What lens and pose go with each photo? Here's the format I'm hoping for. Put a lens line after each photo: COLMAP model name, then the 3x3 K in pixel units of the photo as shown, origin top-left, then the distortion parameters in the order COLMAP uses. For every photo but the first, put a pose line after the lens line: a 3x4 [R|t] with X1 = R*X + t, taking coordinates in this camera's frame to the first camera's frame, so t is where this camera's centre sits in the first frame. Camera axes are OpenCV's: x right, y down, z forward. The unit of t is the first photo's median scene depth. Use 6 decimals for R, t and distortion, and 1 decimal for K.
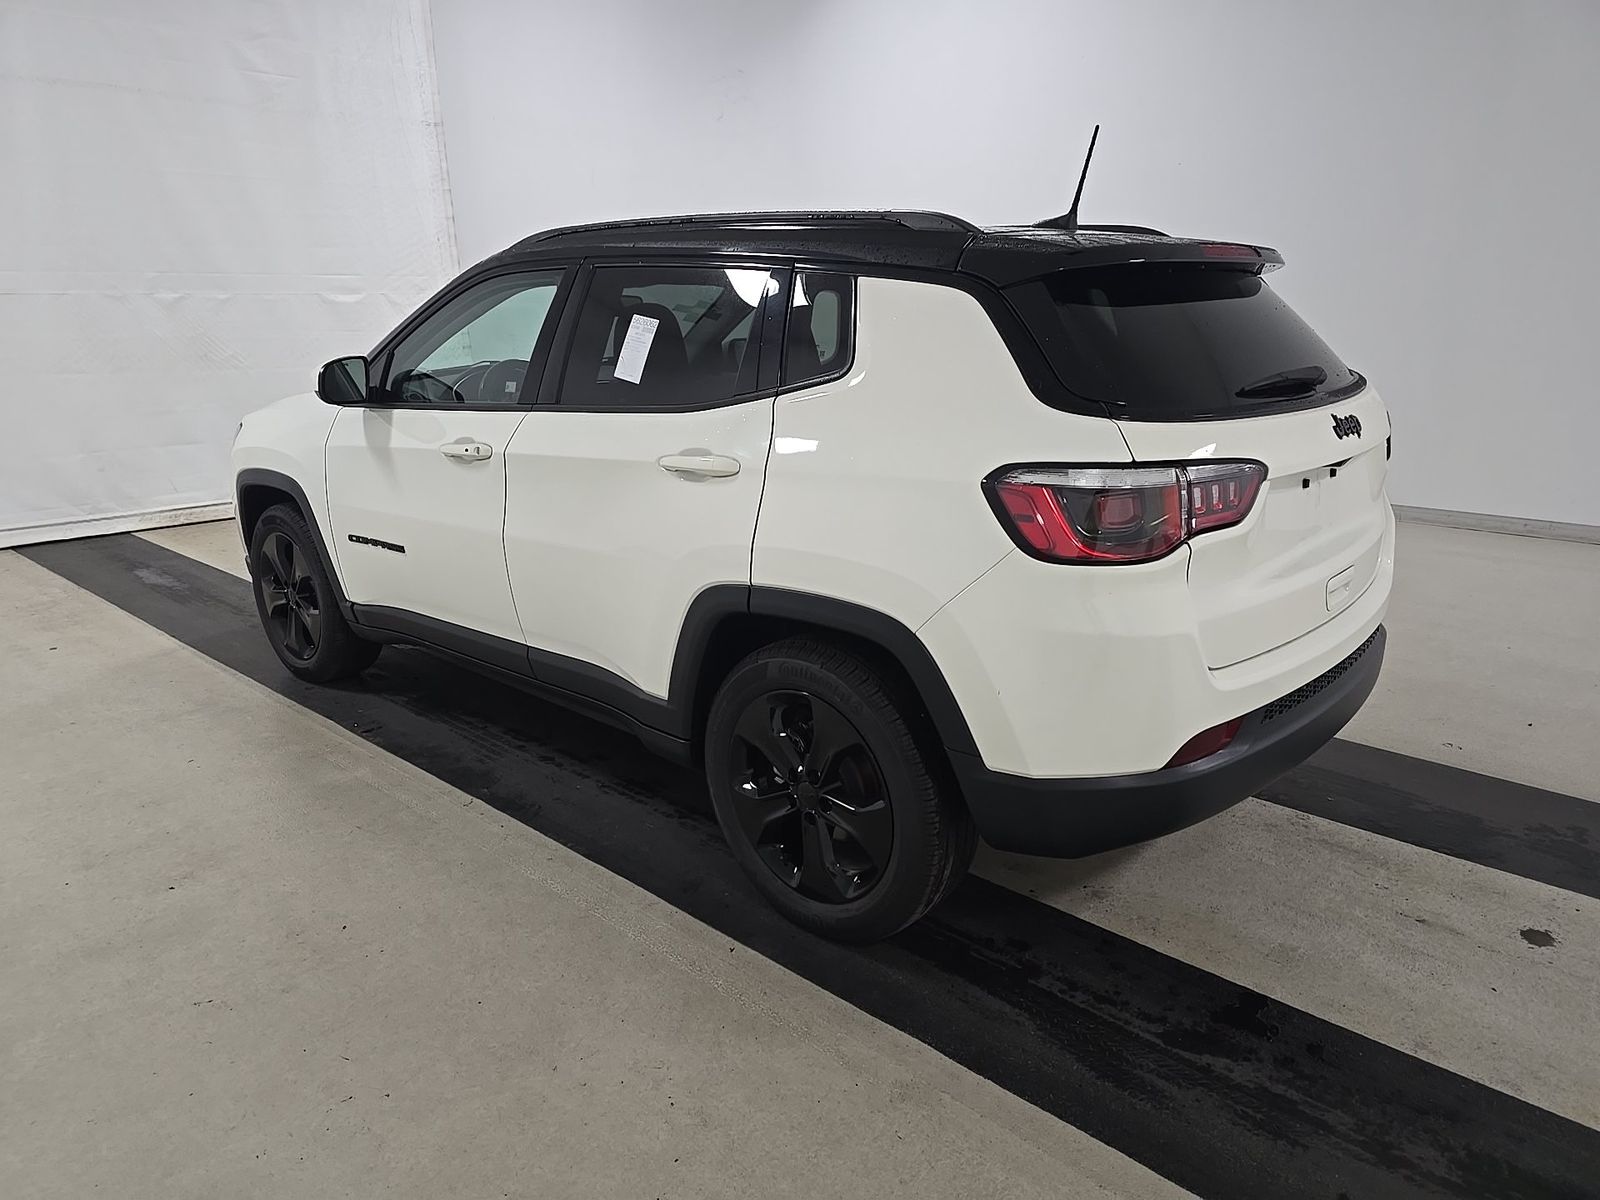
lens RADIAL K [[1067.8, 0, 800.0], [0, 1067.8, 600.0], [0, 0, 1]] dist [0.054420, -0.048689]
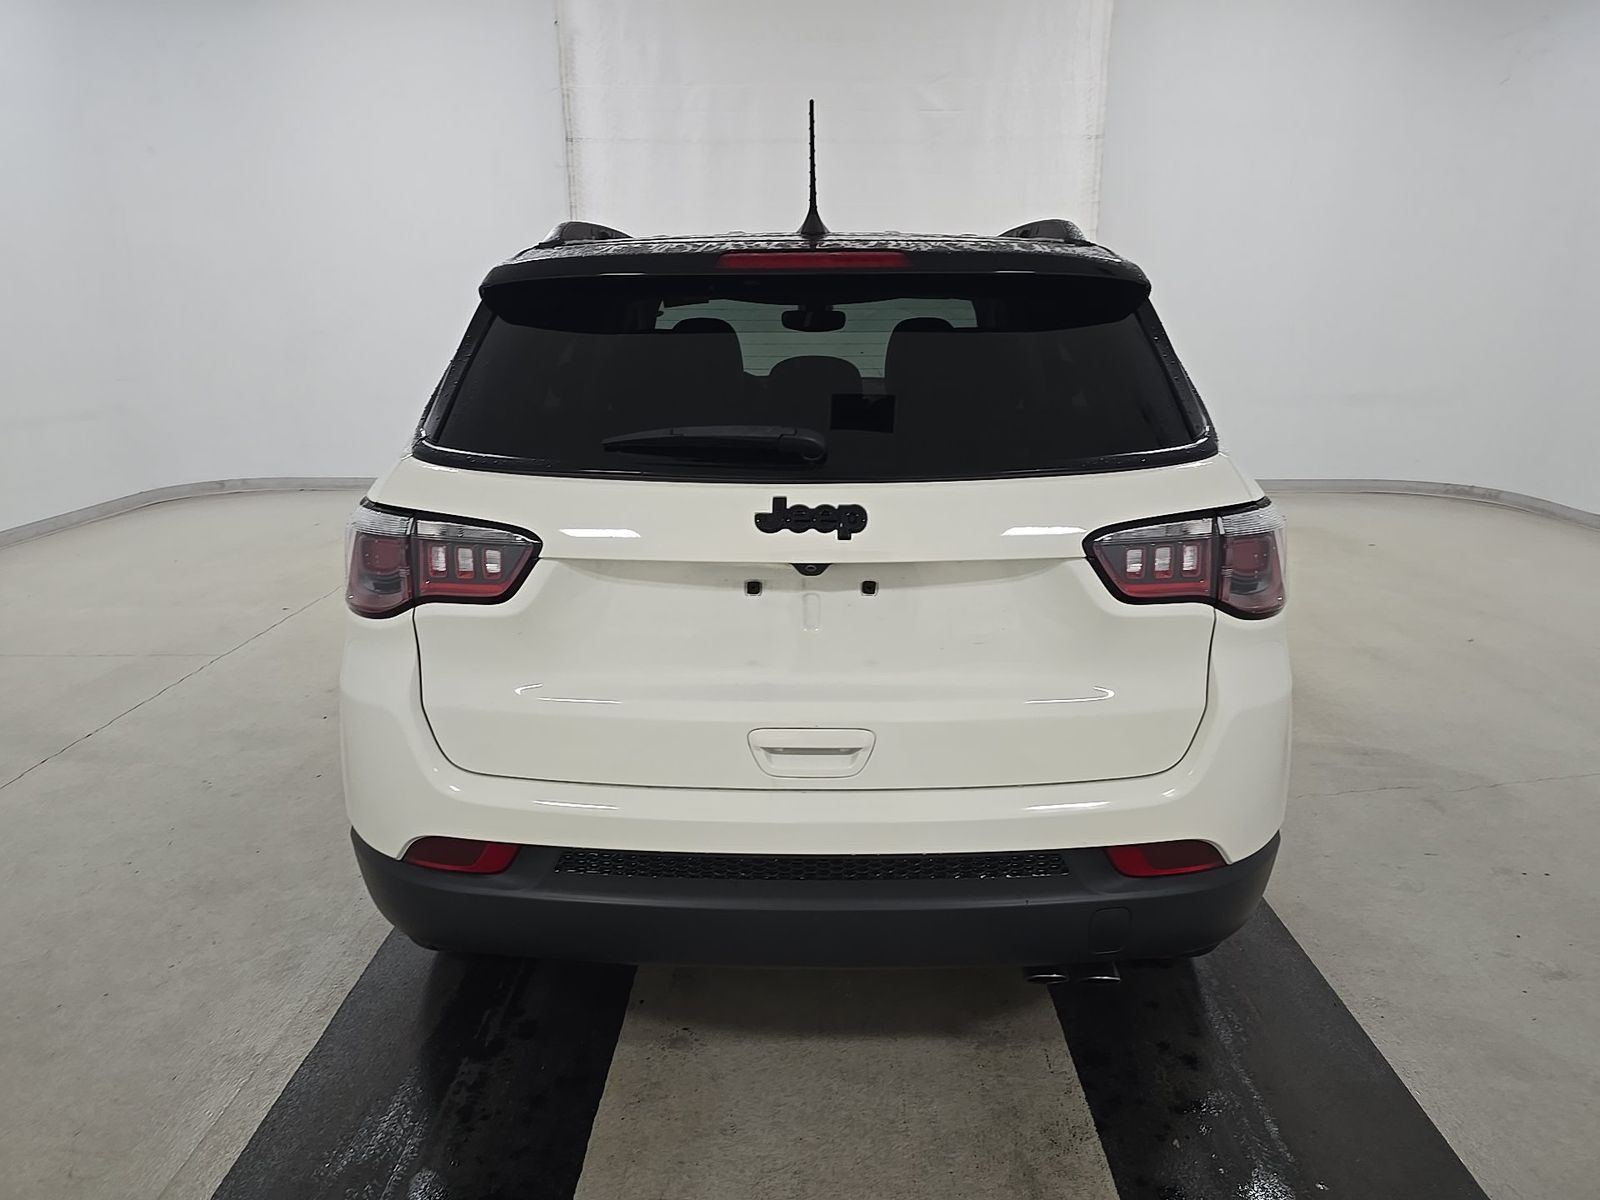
lens RADIAL K [[1067.8, 0, 800.0], [0, 1067.8, 600.0], [0, 0, 1]] dist [0.054420, -0.048689]
pose [[0.659162, 0.203222, -0.724021, 0.821290], [-0.208977, 0.974372, 0.083235, -0.135675], [0.722381, 0.096438, 0.684738, 0.447165]]
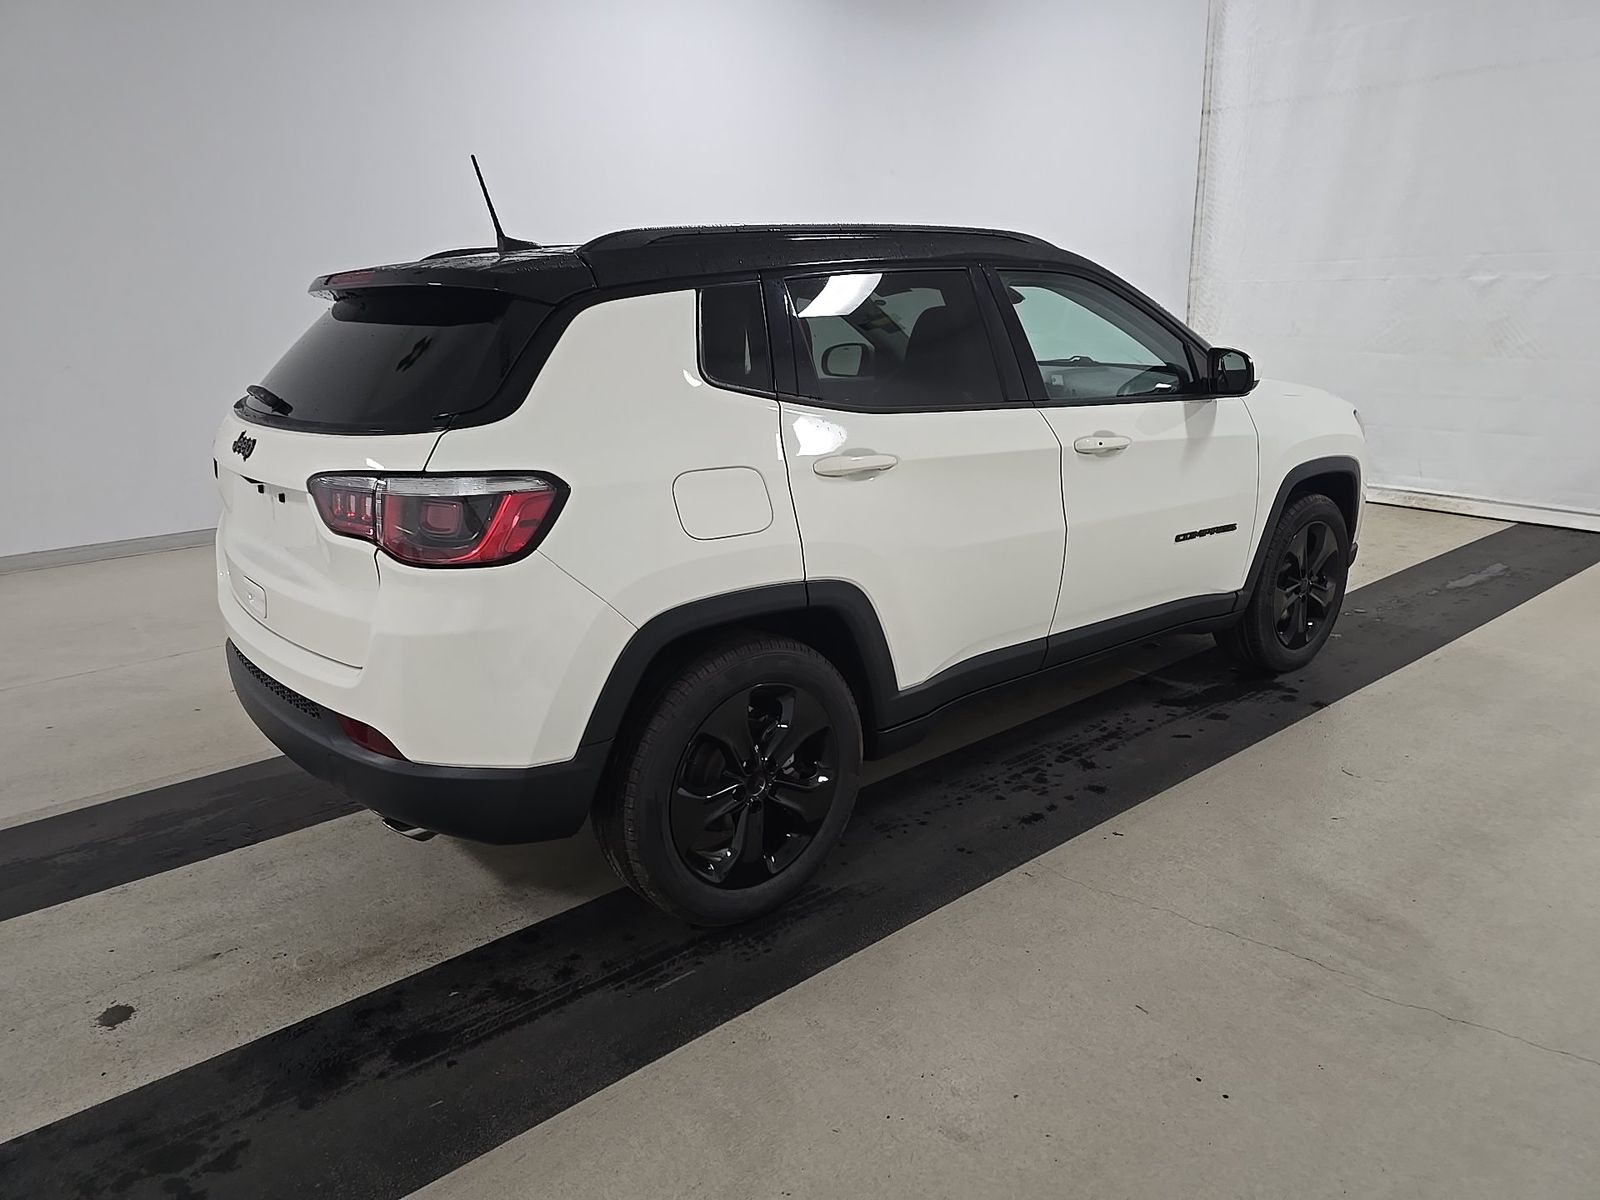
lens RADIAL K [[1067.8, 0, 800.0], [0, 1067.8, 600.0], [0, 0, 1]] dist [0.054420, -0.048689]
pose [[-0.141251, 0.278894, -0.949877, 1.228364], [-0.244910, 0.919828, 0.306490, -0.399661], [0.959201, 0.275926, -0.061623, 1.351306]]
